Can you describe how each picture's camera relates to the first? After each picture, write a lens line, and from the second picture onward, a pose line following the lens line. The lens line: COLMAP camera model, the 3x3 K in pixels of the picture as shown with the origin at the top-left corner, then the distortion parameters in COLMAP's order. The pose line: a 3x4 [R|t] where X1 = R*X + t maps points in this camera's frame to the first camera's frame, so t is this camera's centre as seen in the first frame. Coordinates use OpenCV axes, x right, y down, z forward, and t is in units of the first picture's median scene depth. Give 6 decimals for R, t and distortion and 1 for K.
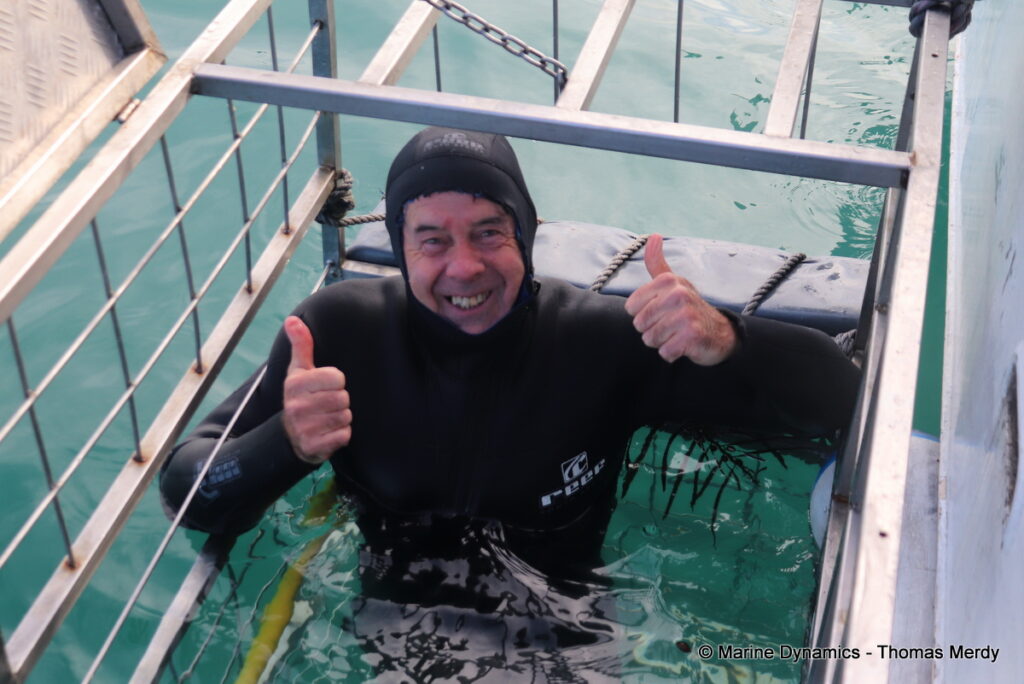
lens RADIAL K [[1561.6, 0, 472.4], [0, 1561.6, 340.2], [0, 0, 1]] dist [0.029467, 0.000000]
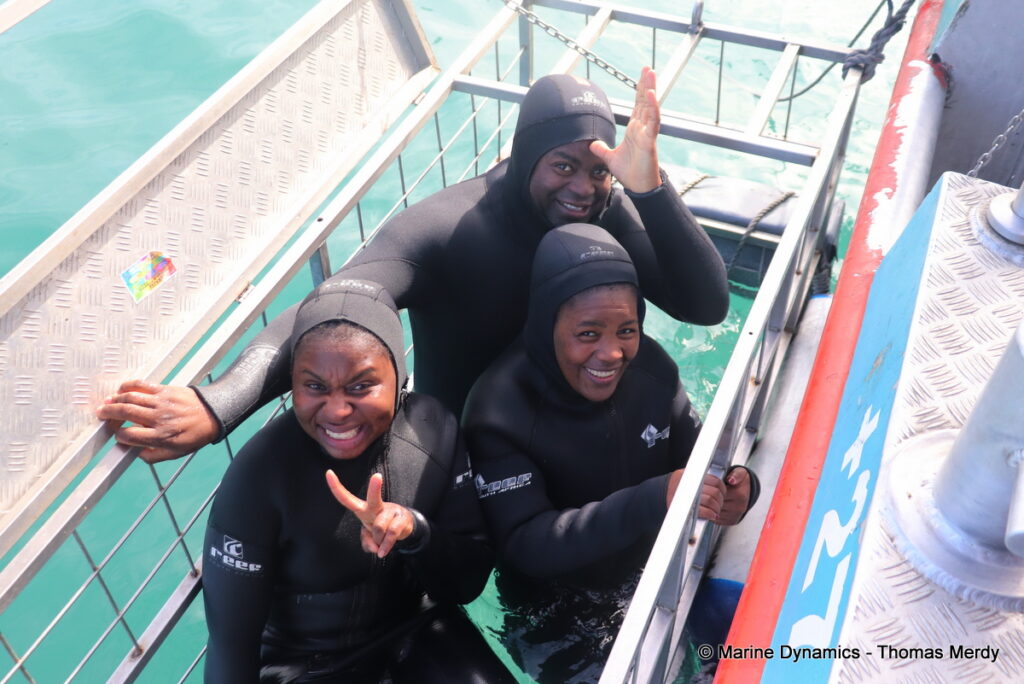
lens RADIAL K [[1056.9, 0, 511.2], [0, 1056.9, 323.3], [0, 0, 1]] dist [-0.077627, 0.000000]
pose [[0.990380, 0.084258, -0.109768, 0.044208], [-0.072922, 0.991954, 0.103486, -0.008713], [0.117604, -0.094486, 0.988555, -0.224429]]
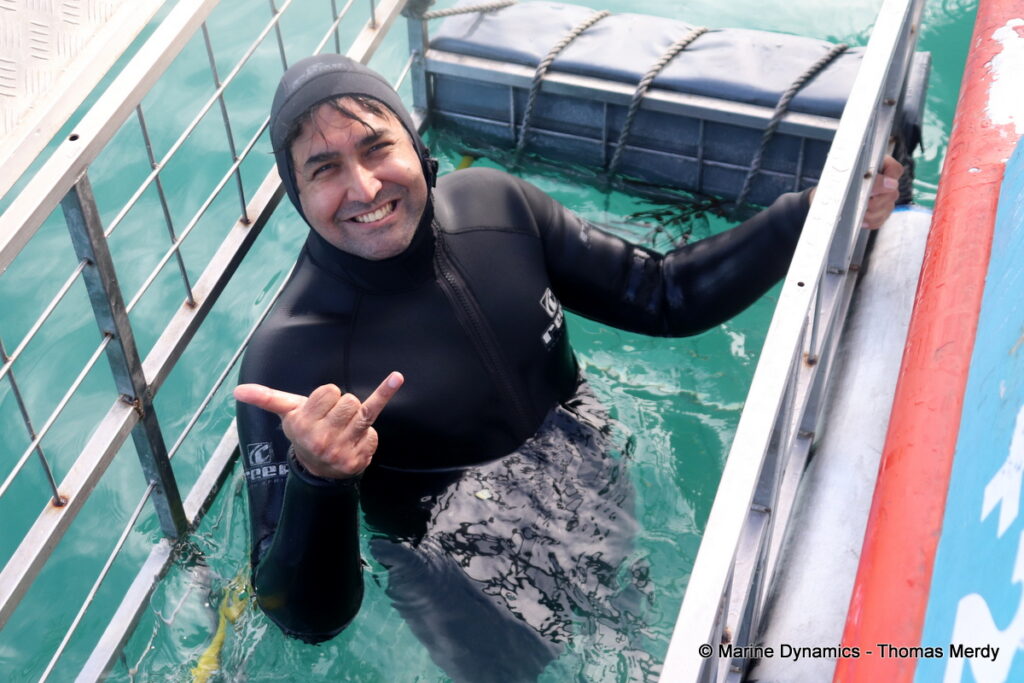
lens RADIAL K [[1576.2, 0, 466.6], [0, 1576.2, 323.3], [0, 0, 1]] dist [0.105618, 0.000000]
pose [[0.996481, 0.021445, -0.081026, 0.045217], [-0.010554, 0.991125, 0.132516, -0.007522], [0.083149, -0.131194, 0.987864, -0.159181]]
